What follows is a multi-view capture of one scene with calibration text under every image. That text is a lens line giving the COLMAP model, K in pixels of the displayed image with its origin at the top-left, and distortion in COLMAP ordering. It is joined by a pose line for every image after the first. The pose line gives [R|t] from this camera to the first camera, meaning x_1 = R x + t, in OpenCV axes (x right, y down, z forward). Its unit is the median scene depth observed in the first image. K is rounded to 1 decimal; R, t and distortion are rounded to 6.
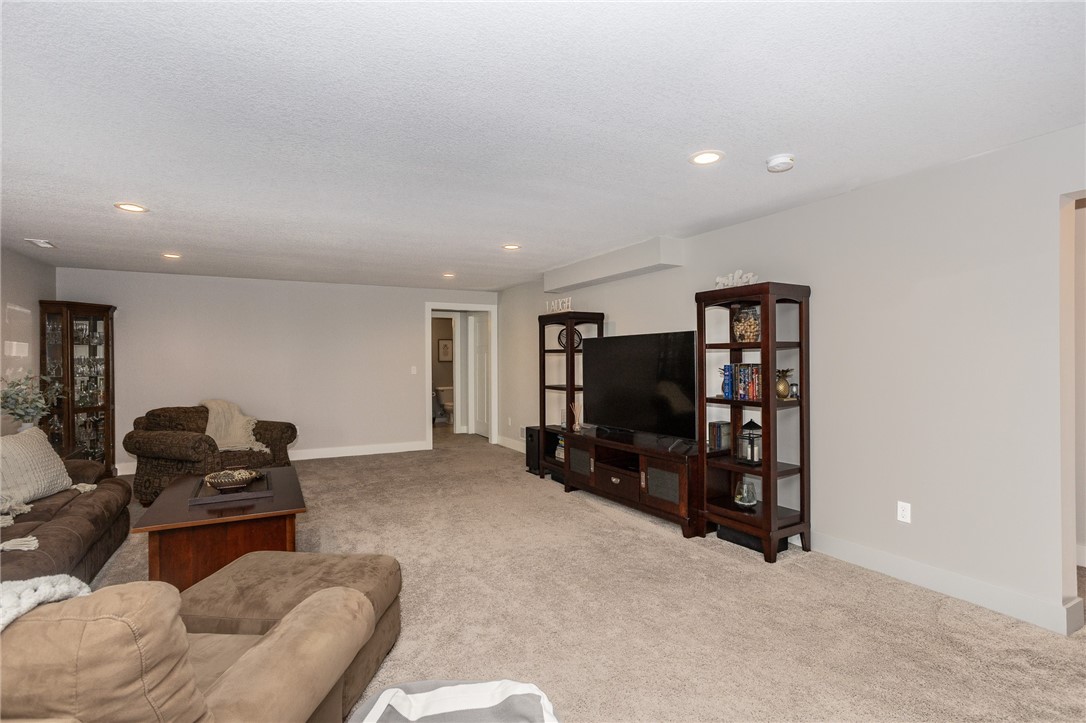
lens RADIAL K [[538.2, 0, 548.1], [0, 538.2, 360.8], [0, 0, 1]] dist [0.000414, 0.008241]
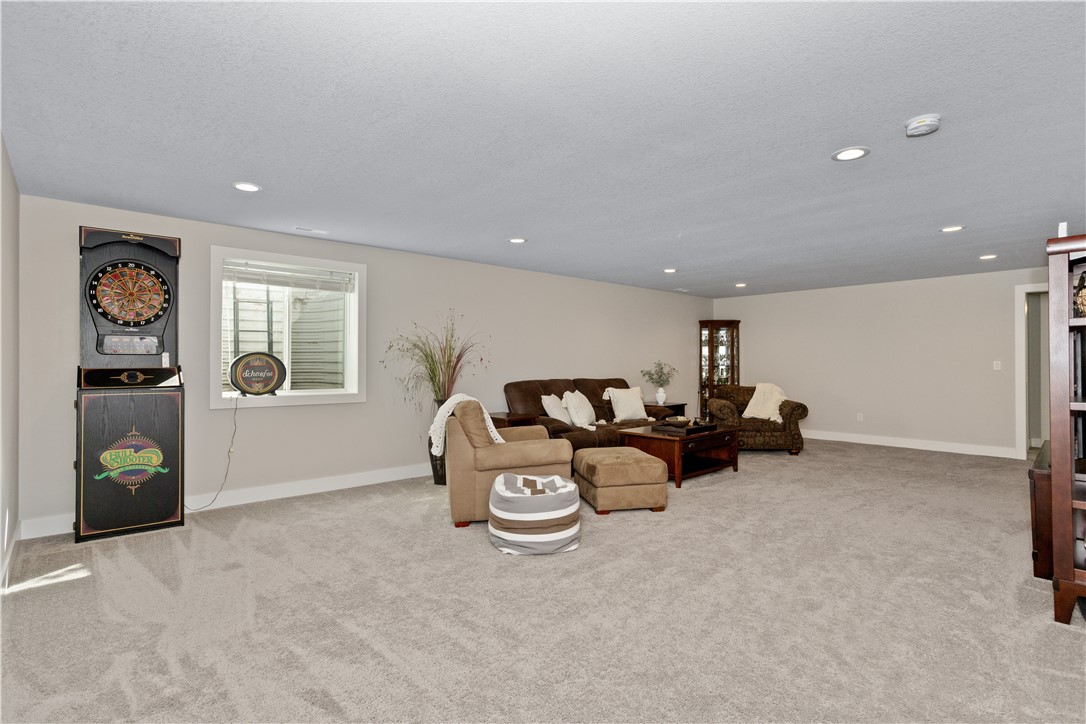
lens RADIAL K [[538.2, 0, 541.0], [0, 538.2, 361.0], [0, 0, 1]] dist [0.000414, 0.008241]
pose [[0.250756, 0.001833, -0.968049, 2.008465], [0.000866, 0.999997, 0.002118, 0.038178], [0.968050, -0.001370, 0.250754, 0.260490]]
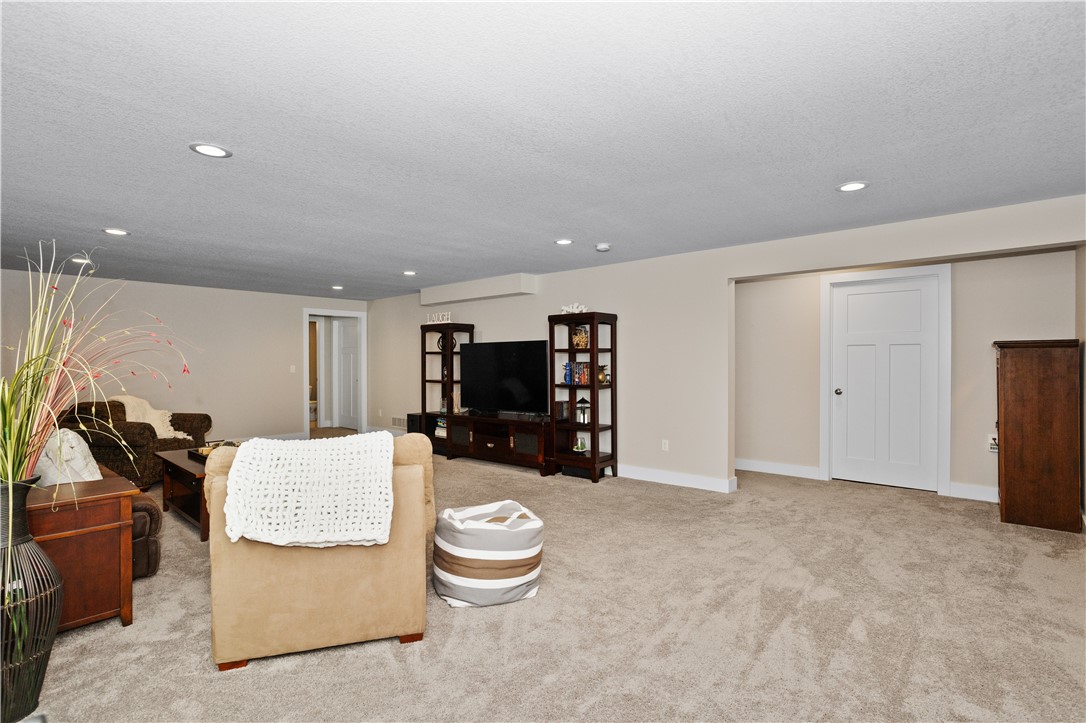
lens RADIAL K [[538.2, 0, 539.2], [0, 538.2, 361.2], [0, 0, 1]] dist [0.000414, 0.008241]
pose [[0.949571, 0.001005, 0.313550, -0.221456], [-0.000253, 0.999997, -0.002439, 0.006470], [-0.313552, 0.002237, 0.949568, -0.422445]]
